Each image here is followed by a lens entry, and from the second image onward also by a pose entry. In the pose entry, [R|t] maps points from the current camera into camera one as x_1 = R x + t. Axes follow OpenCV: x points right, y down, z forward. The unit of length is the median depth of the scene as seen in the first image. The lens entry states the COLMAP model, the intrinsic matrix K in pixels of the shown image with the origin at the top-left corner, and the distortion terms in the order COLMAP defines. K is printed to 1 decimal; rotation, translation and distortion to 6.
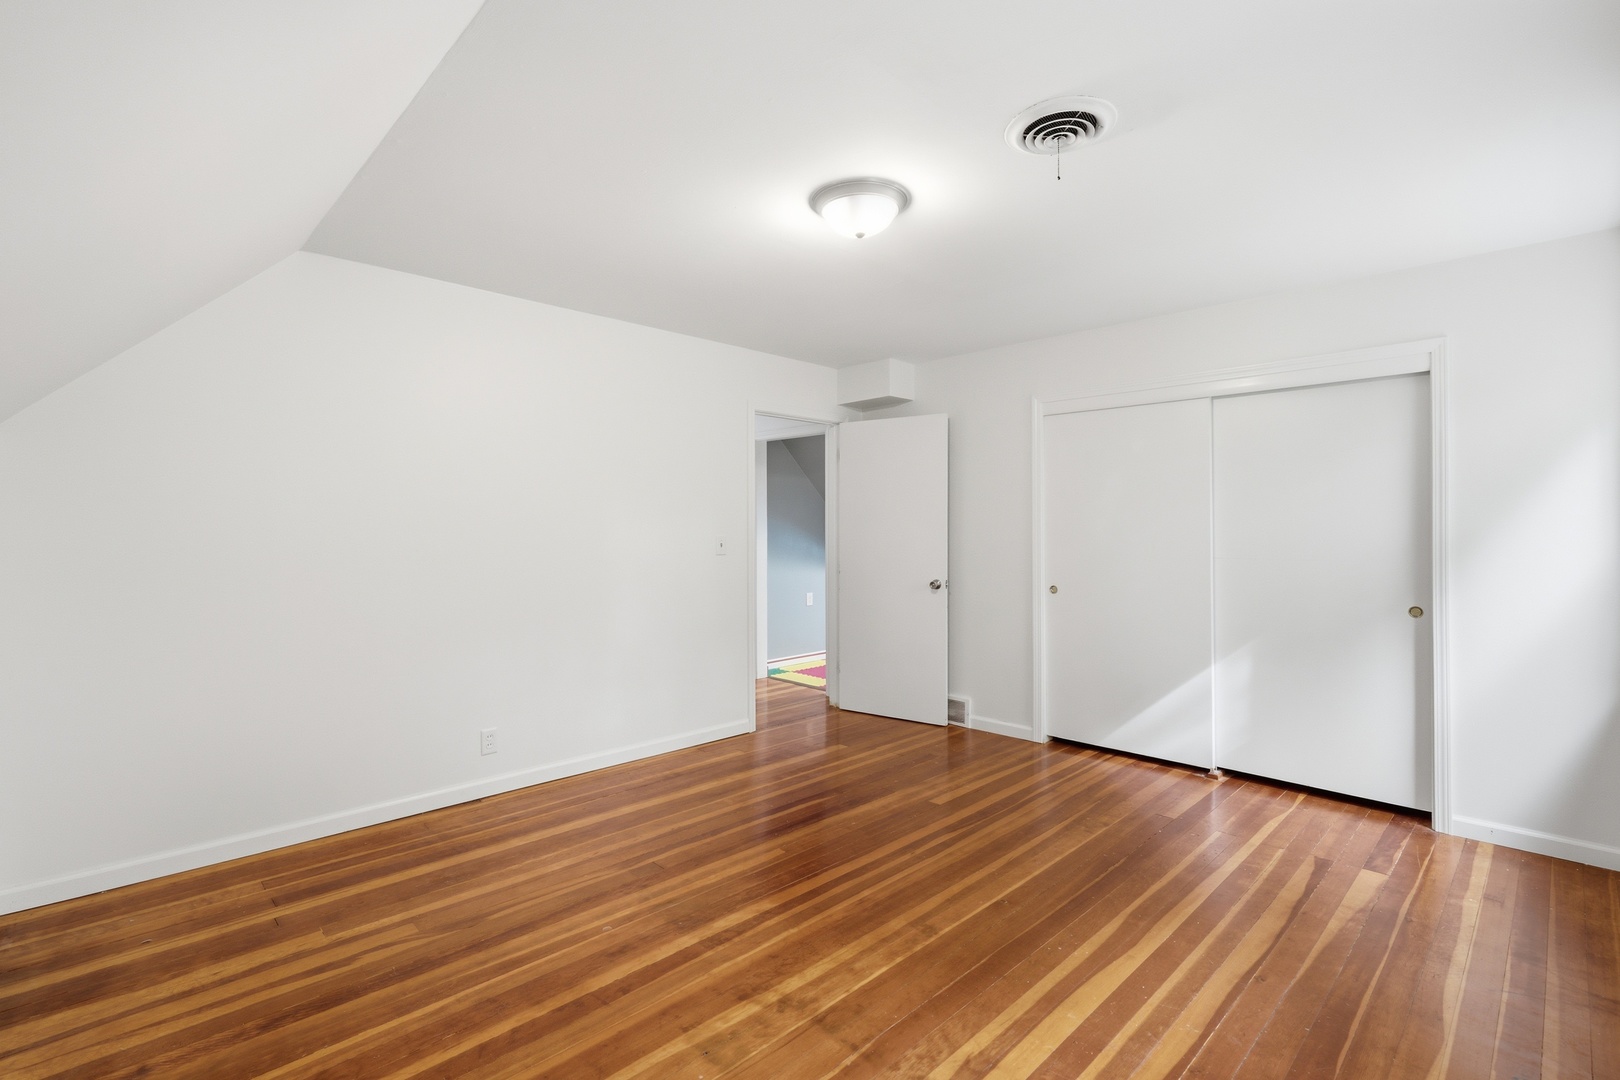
lens RADIAL K [[759.8, 0, 810.1], [0, 759.8, 536.0], [0, 0, 1]] dist [0.002754, 0.000006]
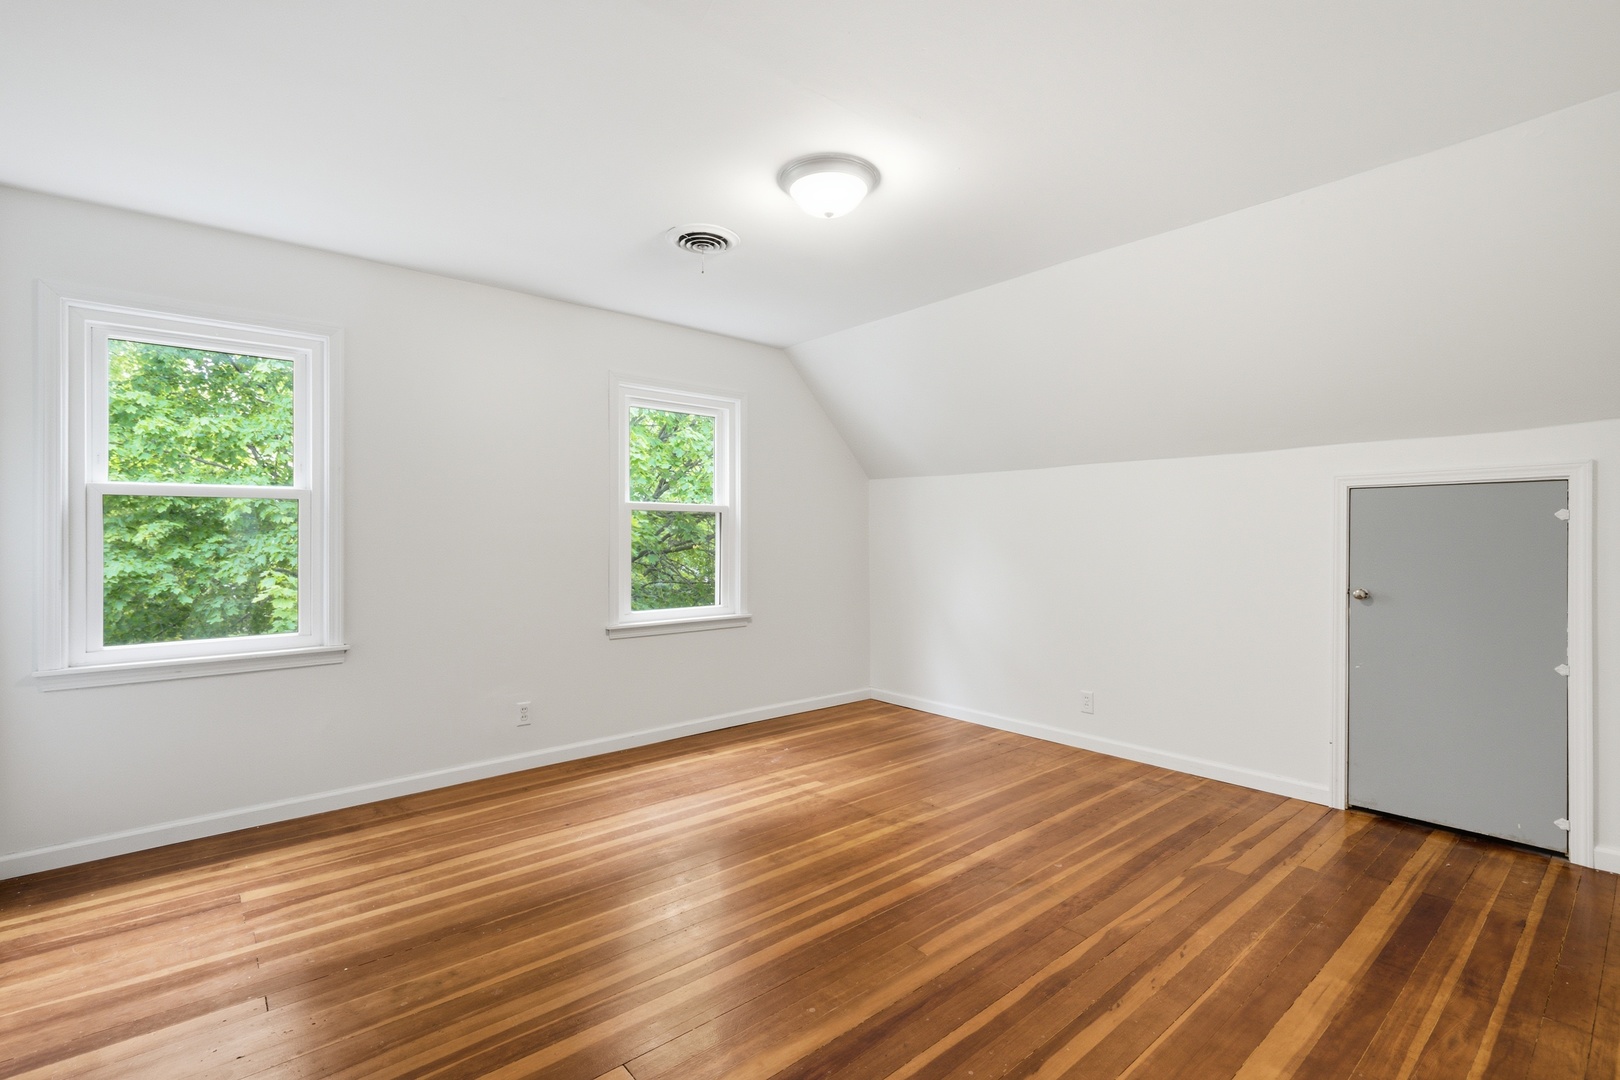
lens RADIAL K [[759.8, 0, 808.8], [0, 759.8, 533.6], [0, 0, 1]] dist [0.002754, 0.000006]
pose [[-0.997921, 0.000000, 0.064455, 0.032280], [0.000107, 0.999999, 0.001651, 0.021496], [-0.064455, 0.001654, -0.997919, 2.215602]]
